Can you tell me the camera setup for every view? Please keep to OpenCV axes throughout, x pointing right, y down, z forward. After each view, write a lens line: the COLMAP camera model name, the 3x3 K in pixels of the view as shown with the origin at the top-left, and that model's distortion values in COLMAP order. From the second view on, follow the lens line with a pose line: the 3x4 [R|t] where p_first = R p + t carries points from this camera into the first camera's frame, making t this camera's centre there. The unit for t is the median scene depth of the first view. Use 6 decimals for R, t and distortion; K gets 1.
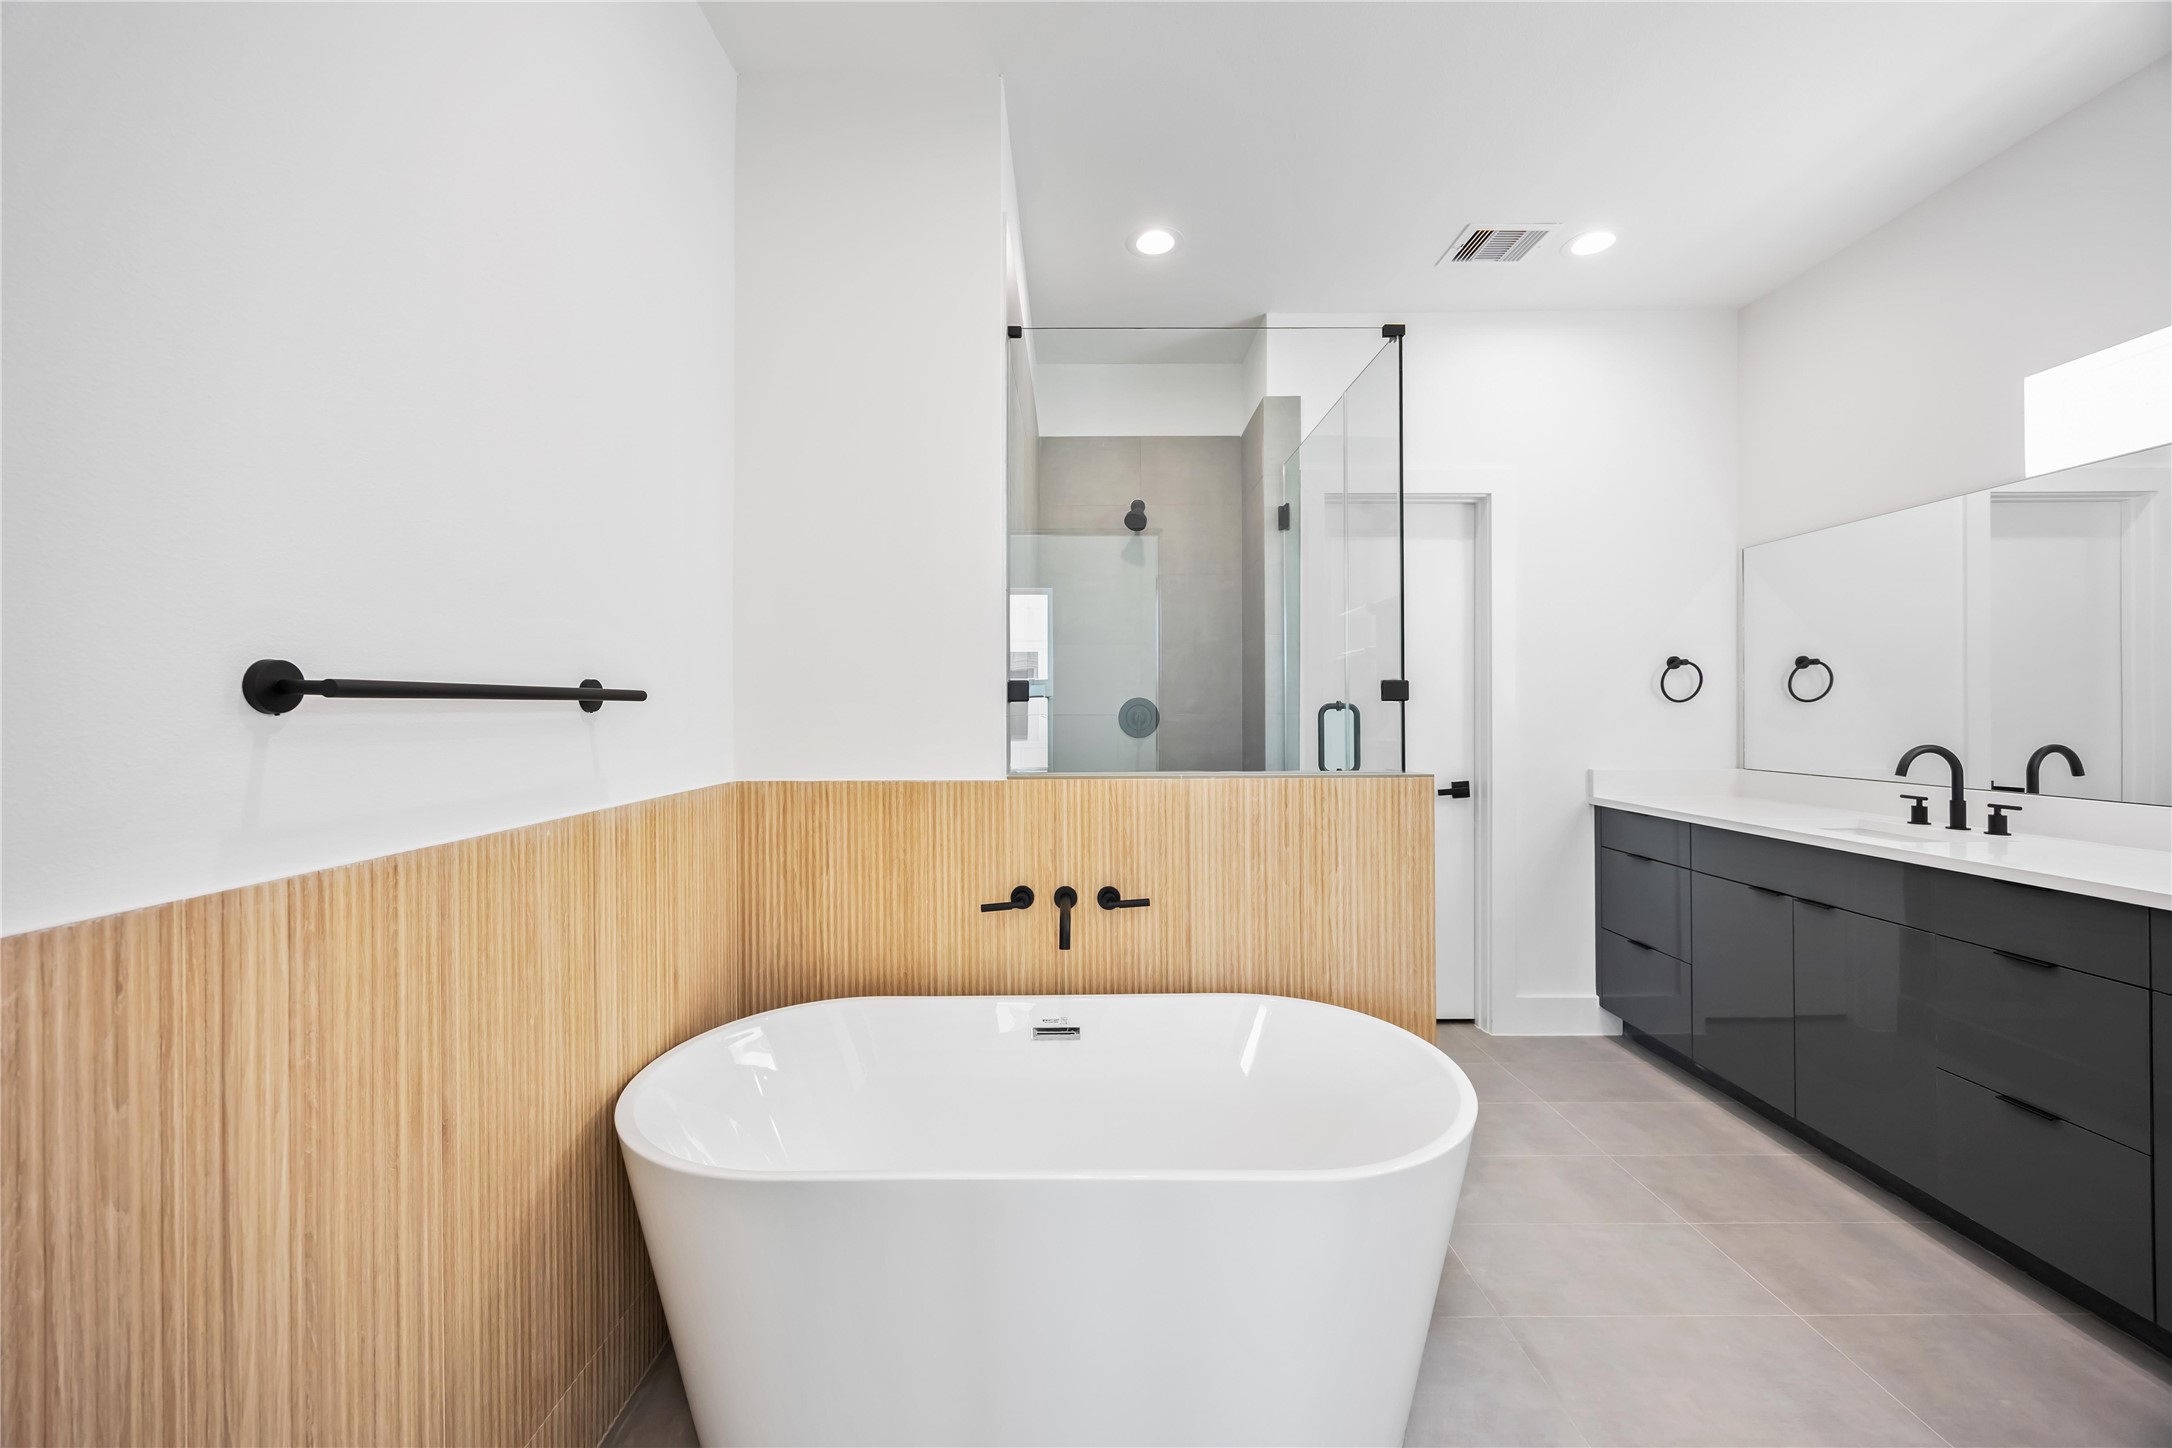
lens RADIAL K [[823.3, 0, 1082.4], [0, 823.3, 707.8], [0, 0, 1]] dist [-0.001361, 0.000219]
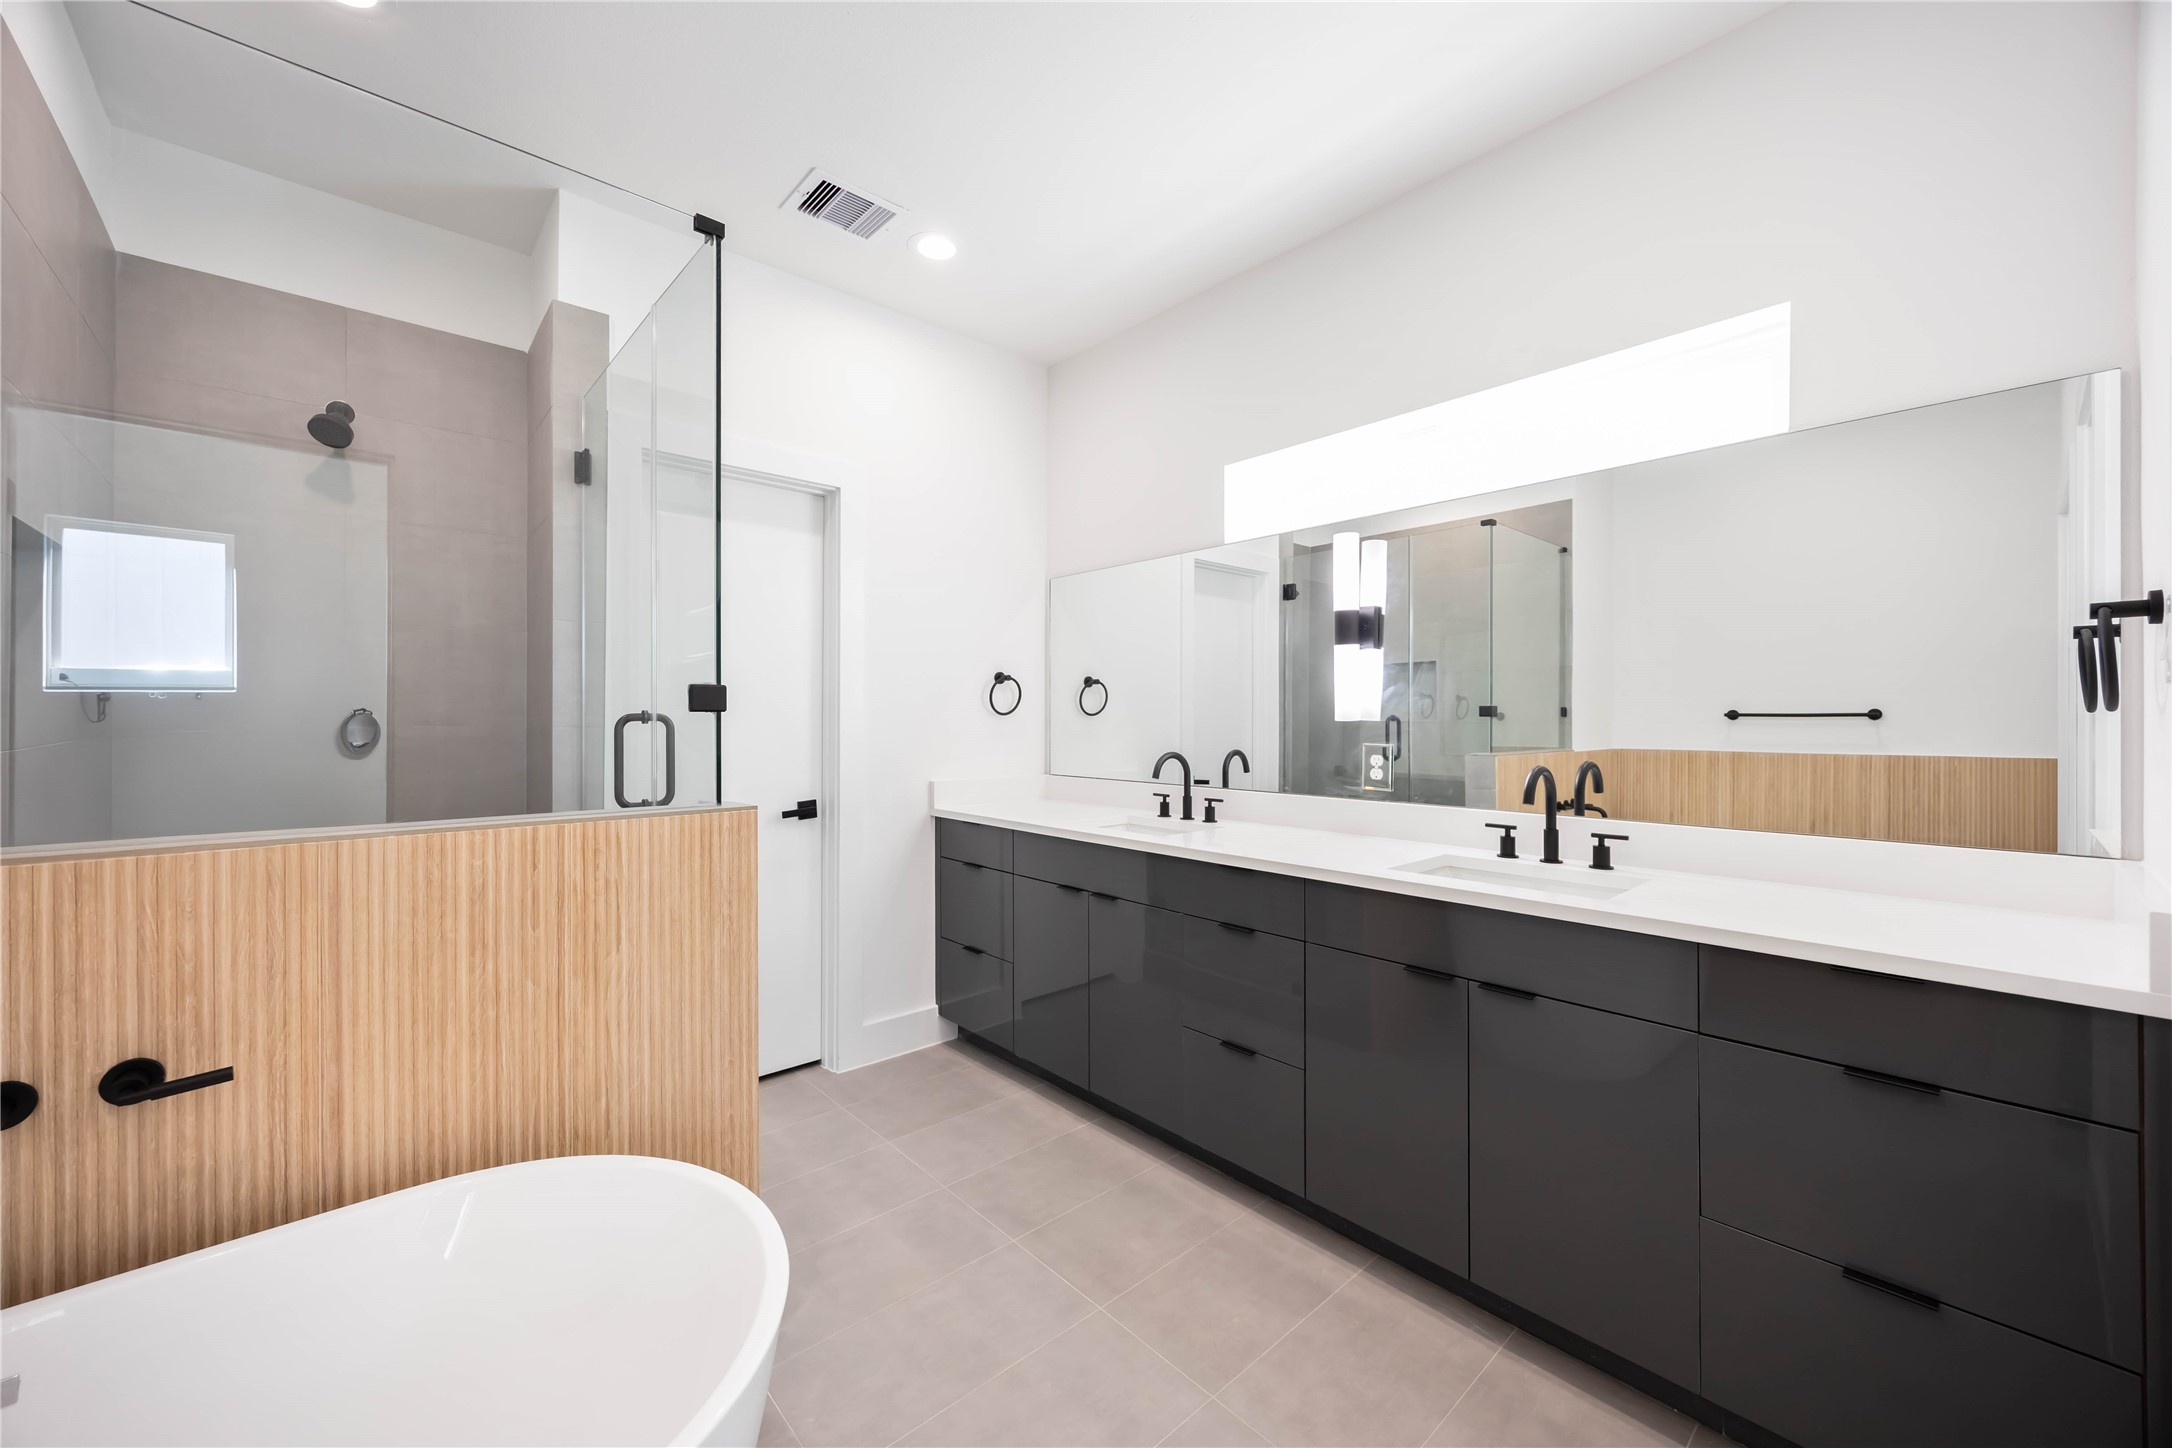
lens RADIAL K [[823.3, 0, 1078.2], [0, 823.3, 719.0], [0, 0, 1]] dist [-0.001361, 0.000219]
pose [[0.747749, 0.003691, 0.663971, 0.117596], [-0.004972, 0.999988, 0.000041, -0.002973], [-0.663962, -0.003332, 0.747759, 0.182886]]
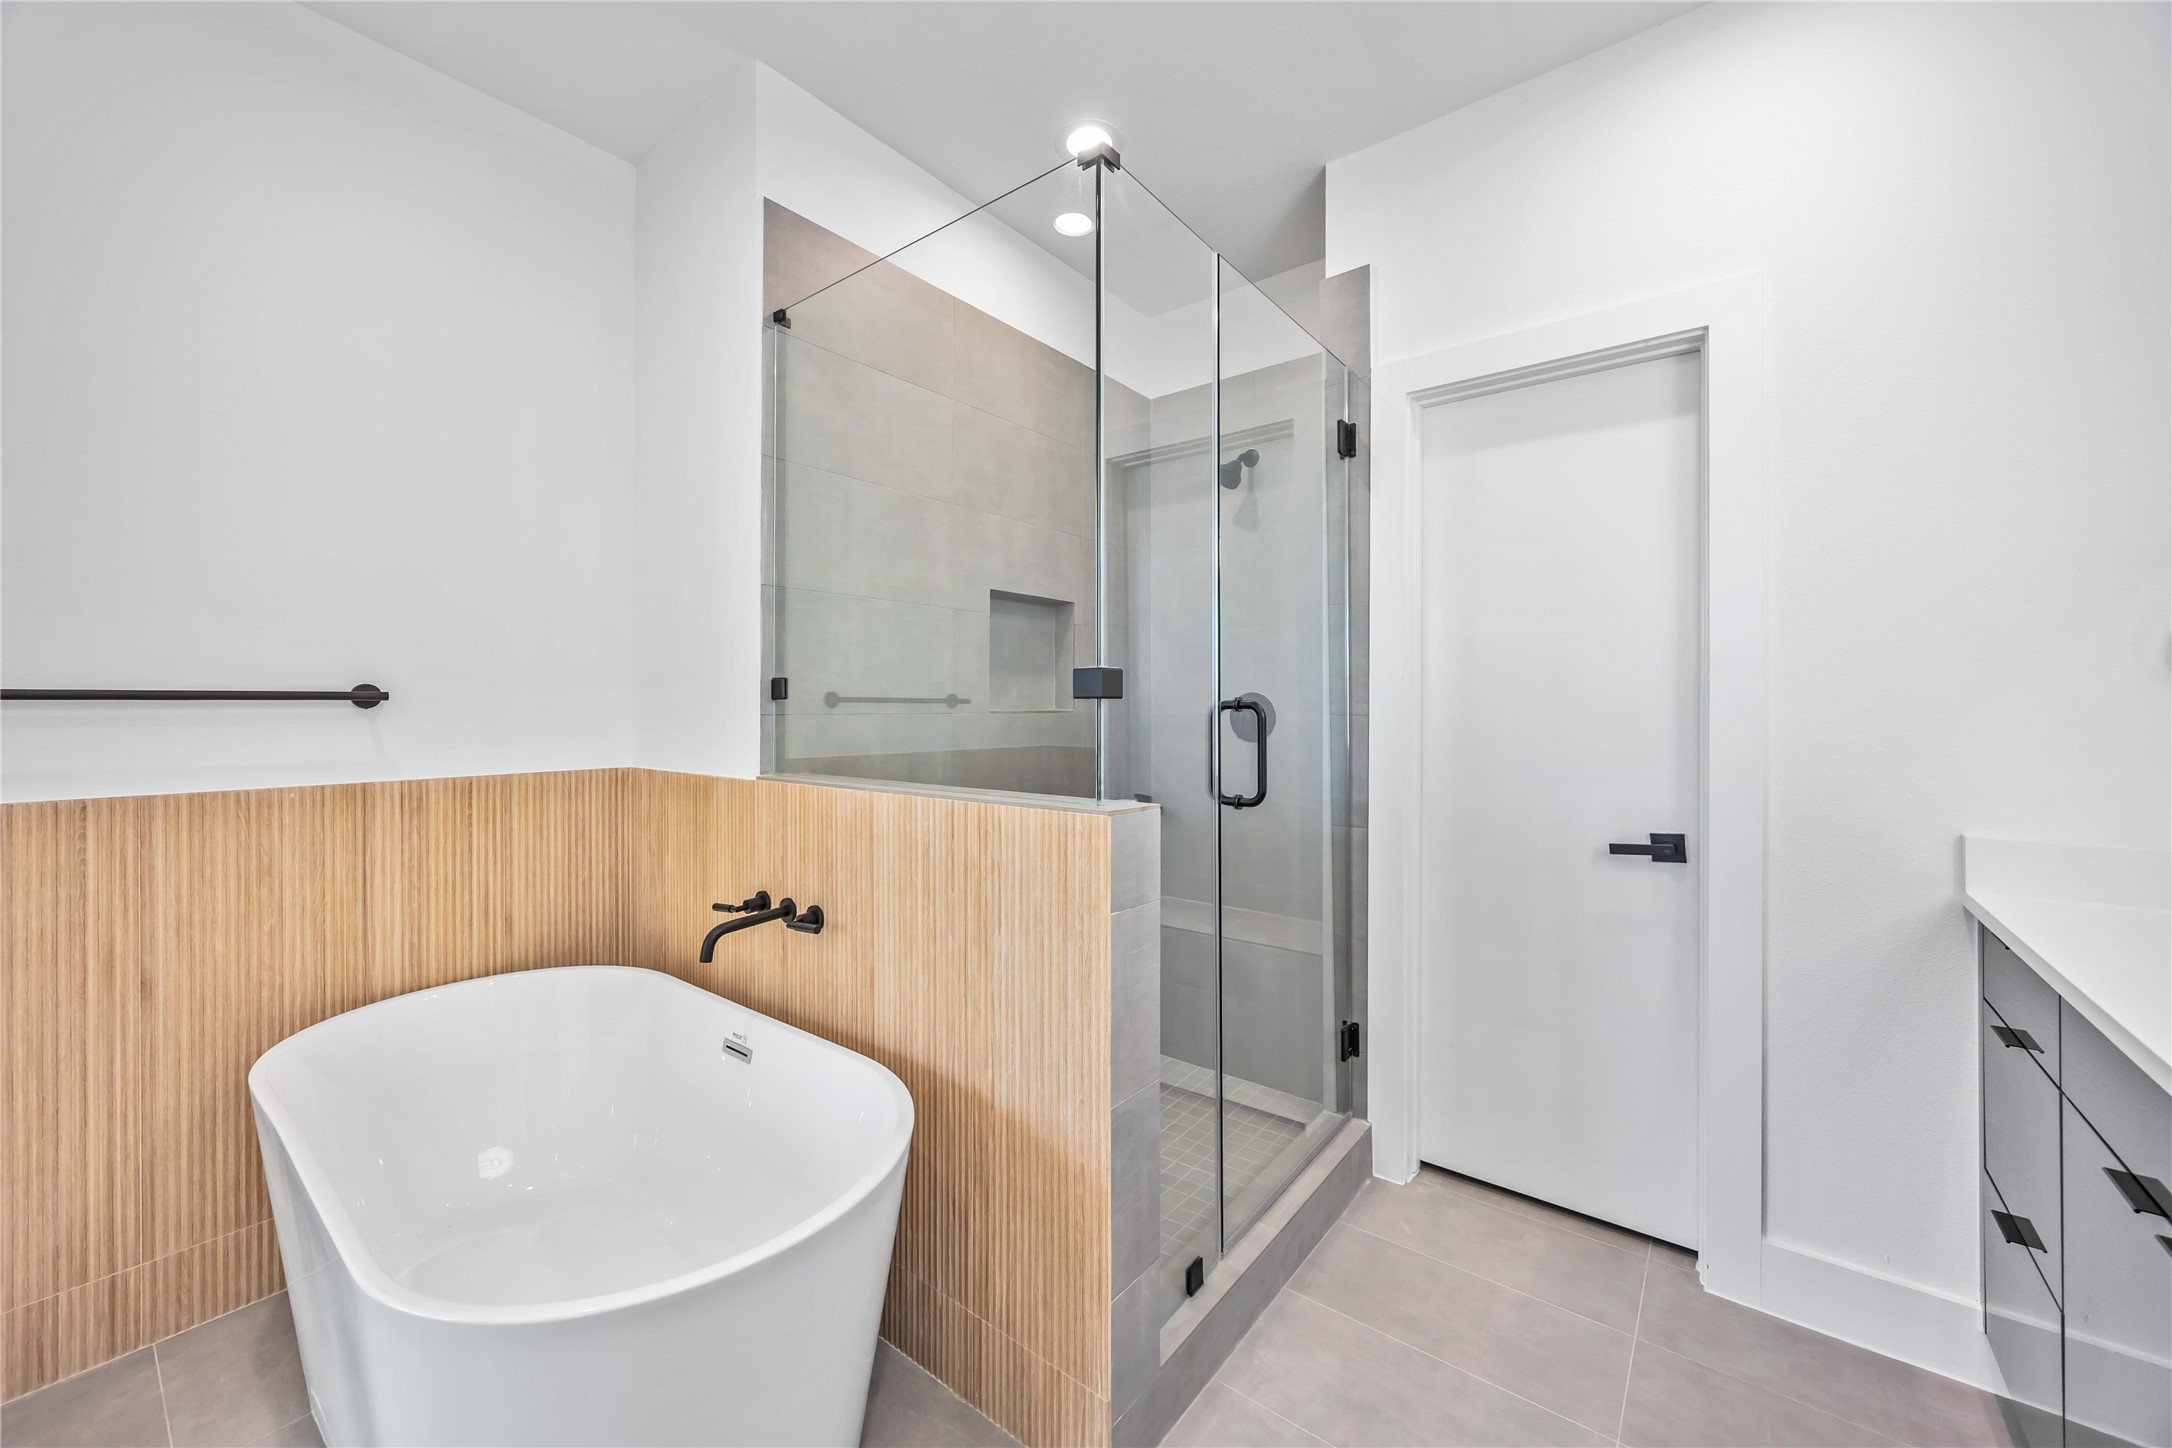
lens RADIAL K [[823.3, 0, 1087.0], [0, 823.3, 707.3], [0, 0, 1]] dist [-0.001361, 0.000219]
pose [[0.784754, 0.005617, -0.619782, 0.720040], [-0.001633, 0.999974, 0.006995, -0.005049], [0.619806, -0.004478, 0.784743, 0.421674]]
